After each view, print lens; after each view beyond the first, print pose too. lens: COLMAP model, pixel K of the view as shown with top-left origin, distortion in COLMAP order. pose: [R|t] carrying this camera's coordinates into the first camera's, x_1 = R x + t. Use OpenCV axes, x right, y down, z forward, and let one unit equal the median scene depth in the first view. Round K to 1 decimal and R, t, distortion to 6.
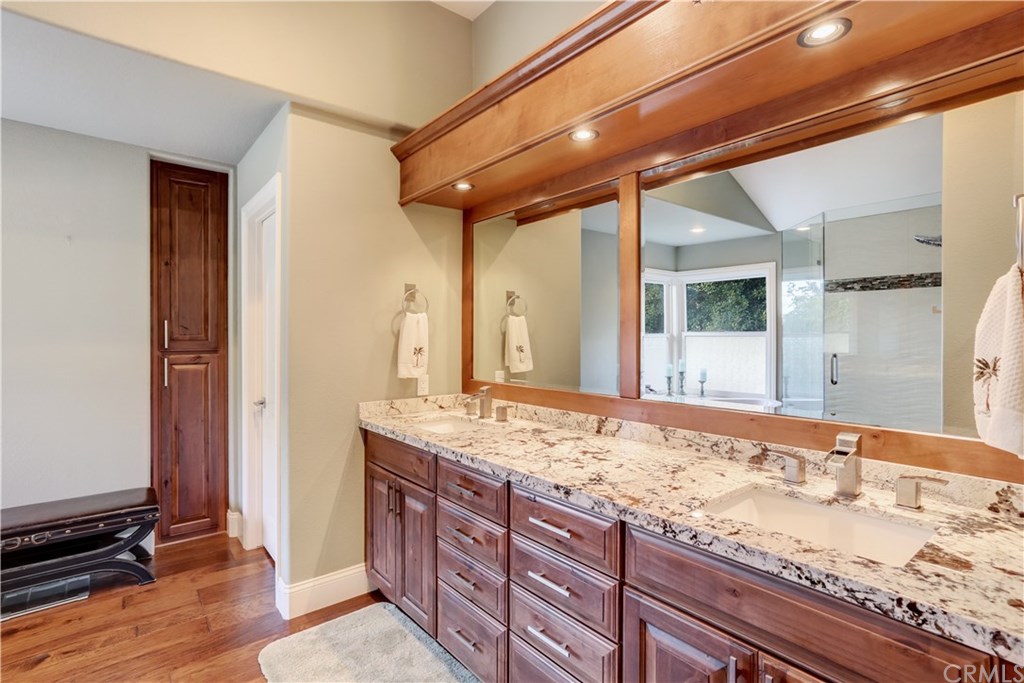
lens RADIAL K [[495.9, 0, 516.2], [0, 495.9, 332.9], [0, 0, 1]] dist [-0.000174, 0.000521]
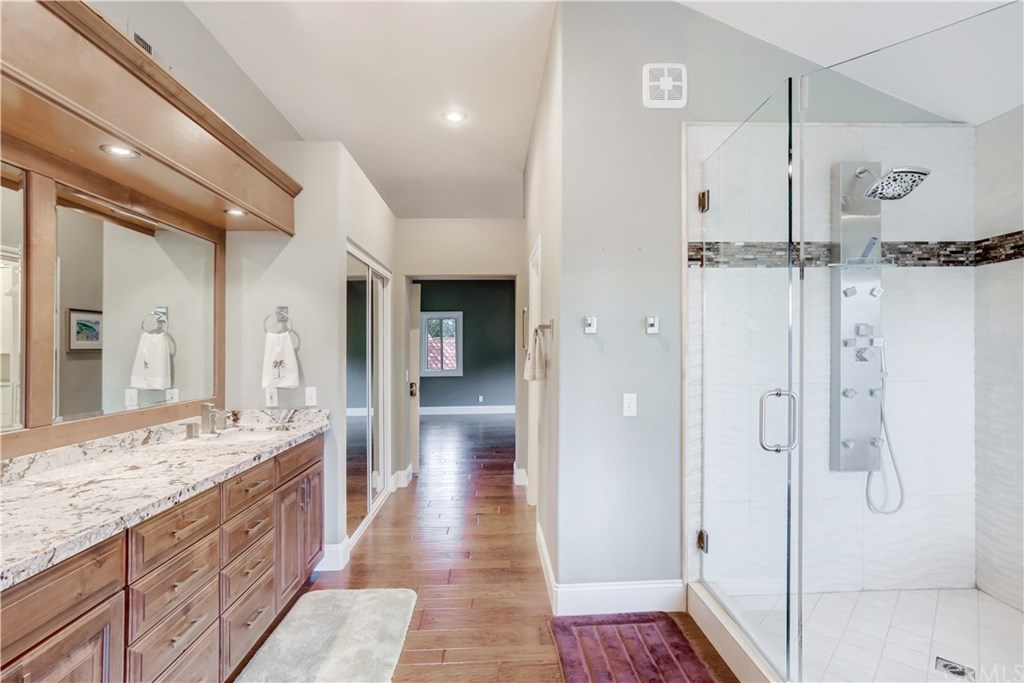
lens RADIAL K [[495.9, 0, 512.7], [0, 495.9, 346.6], [0, 0, 1]] dist [-0.000174, 0.000521]
pose [[-0.803075, 0.014036, 0.595713, -1.097784], [0.005620, 0.999856, -0.015982, 0.009799], [-0.595852, -0.009487, -0.803039, 1.359897]]
